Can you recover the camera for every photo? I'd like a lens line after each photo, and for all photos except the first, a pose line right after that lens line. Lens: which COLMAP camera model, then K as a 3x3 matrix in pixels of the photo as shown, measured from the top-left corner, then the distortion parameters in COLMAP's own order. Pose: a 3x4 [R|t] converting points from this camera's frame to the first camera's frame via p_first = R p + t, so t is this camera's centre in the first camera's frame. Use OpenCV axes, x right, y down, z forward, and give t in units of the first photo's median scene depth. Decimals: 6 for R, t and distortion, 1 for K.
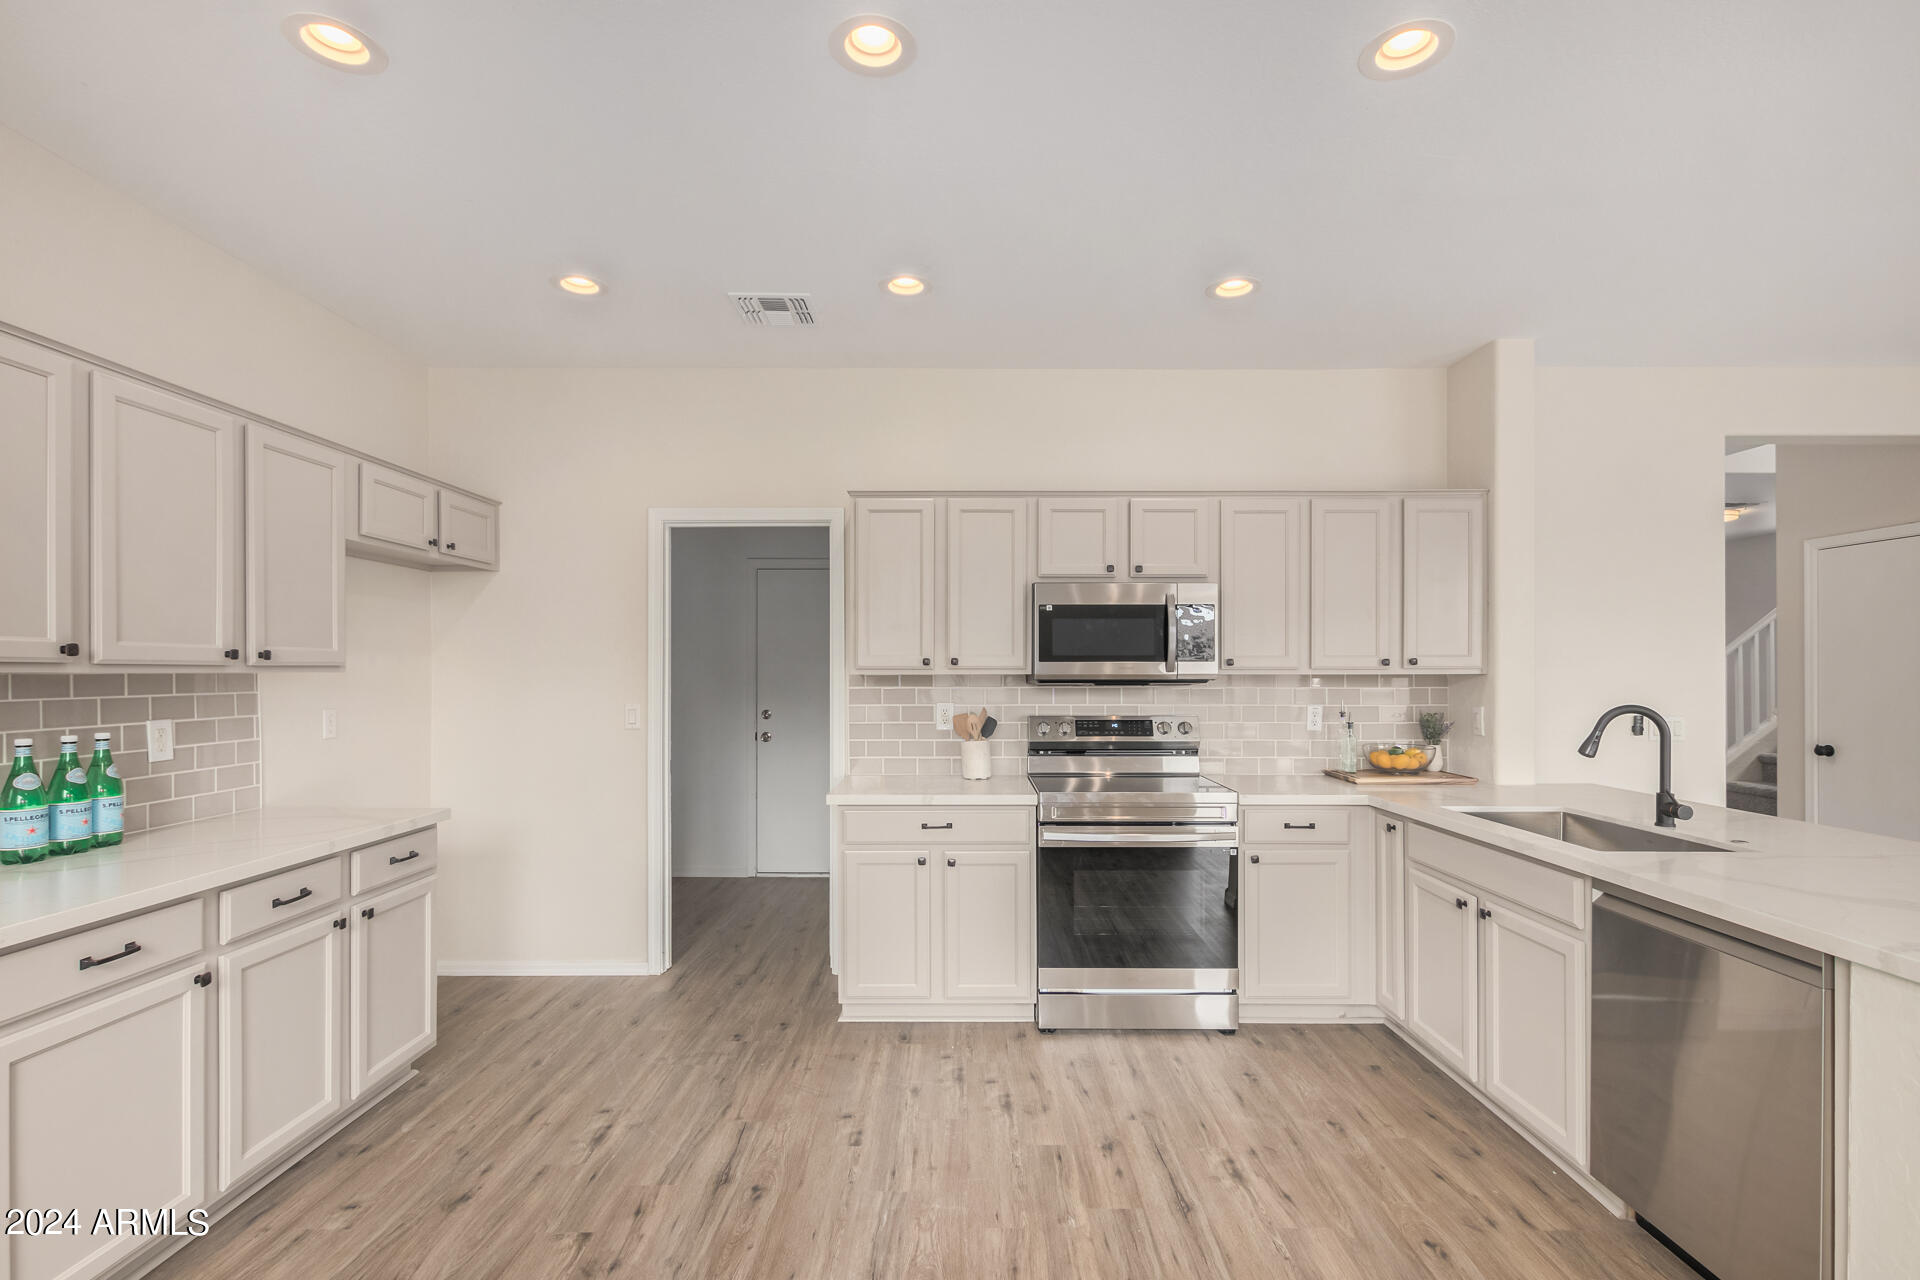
lens RADIAL K [[886.1, 0, 959.1], [0, 886.1, 675.8], [0, 0, 1]] dist [0.002320, -0.000008]
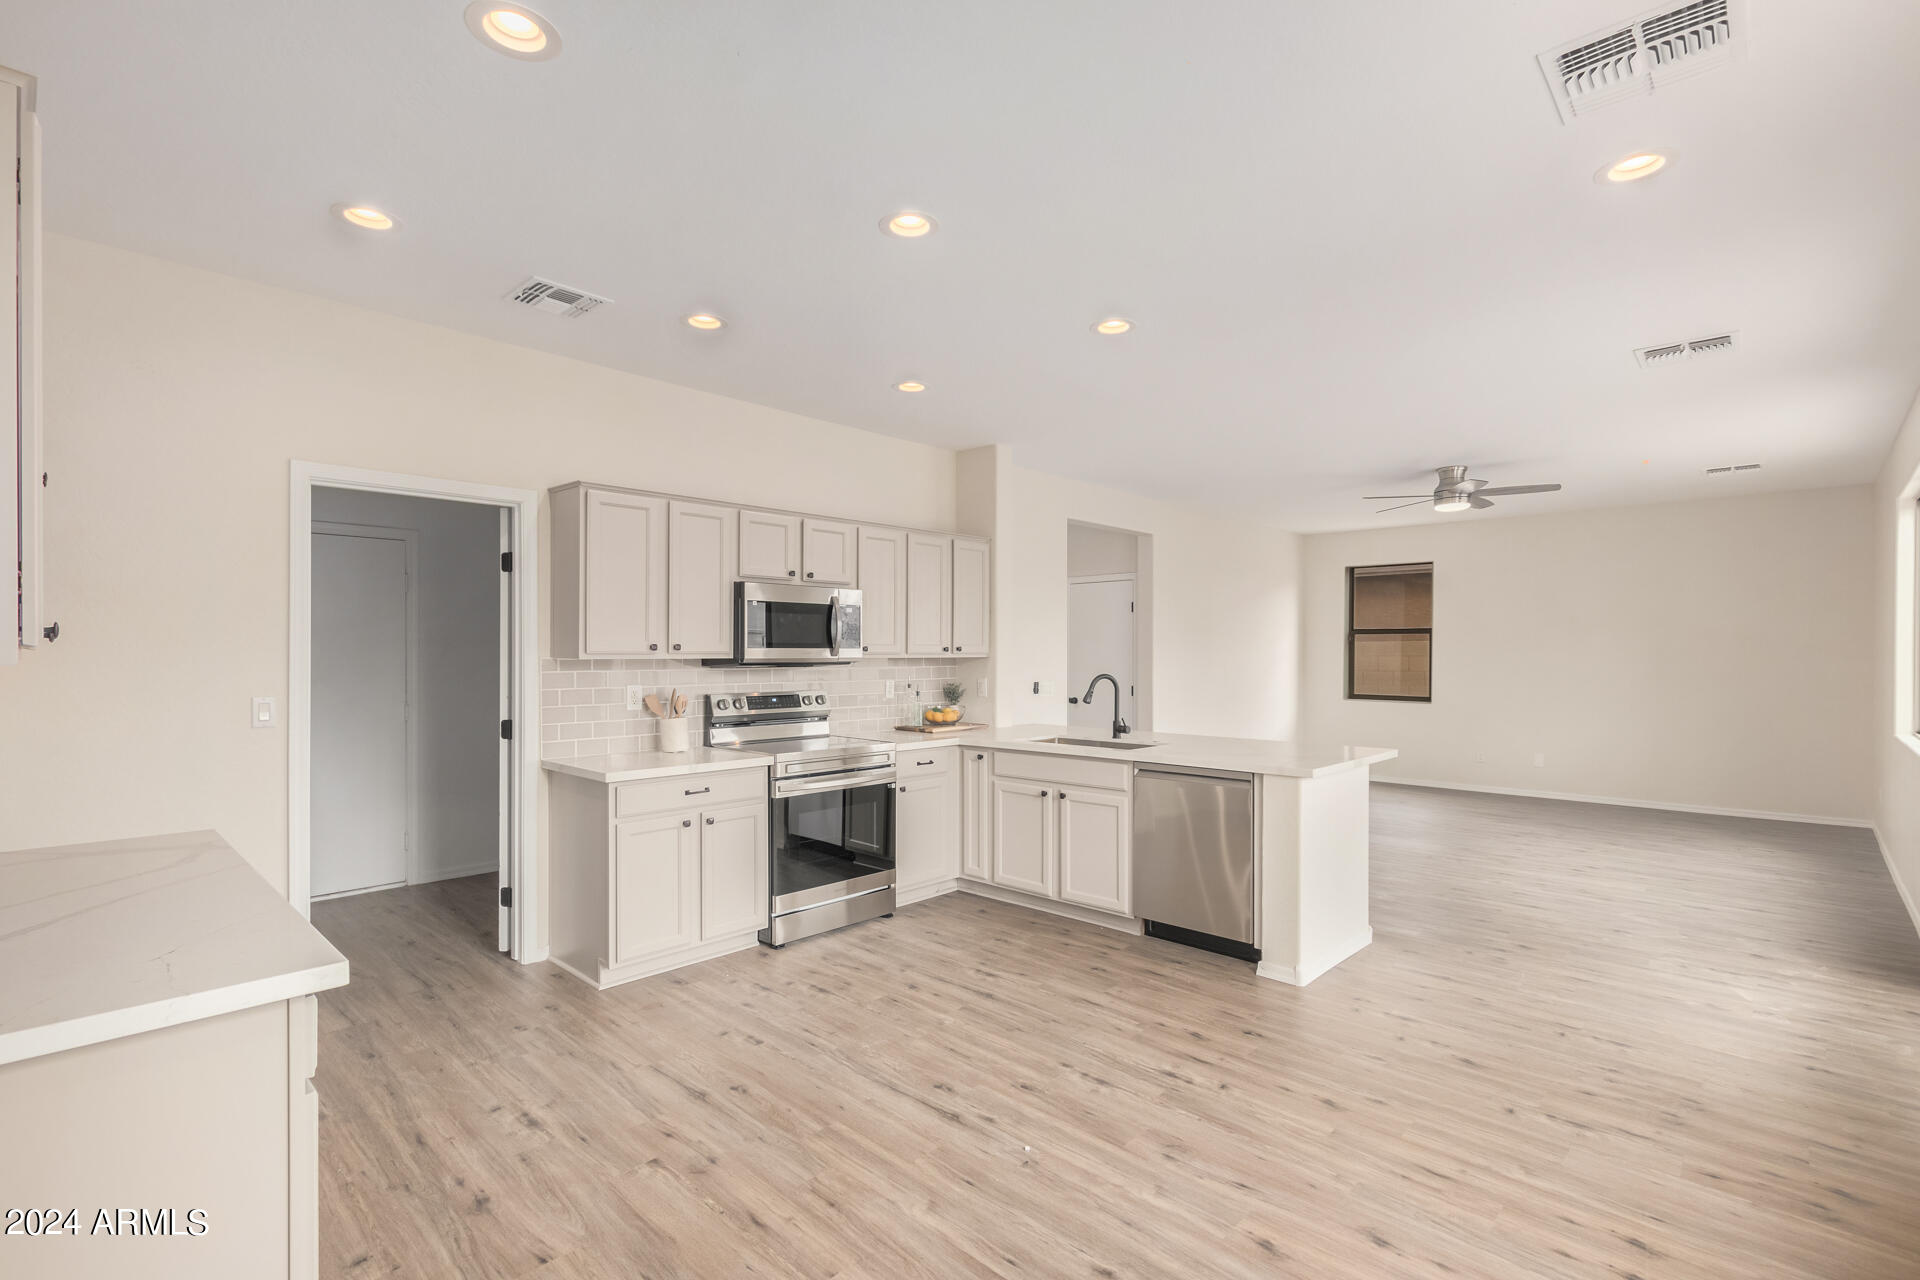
lens RADIAL K [[884.2, 0, 961.1], [0, 884.2, 660.6], [0, 0, 1]] dist [0.001741, -0.000261]
pose [[0.683406, -0.004729, 0.730023, -0.625814], [0.004800, 0.999987, 0.001984, 0.000484], [-0.730023, 0.002148, 0.683420, -0.028139]]
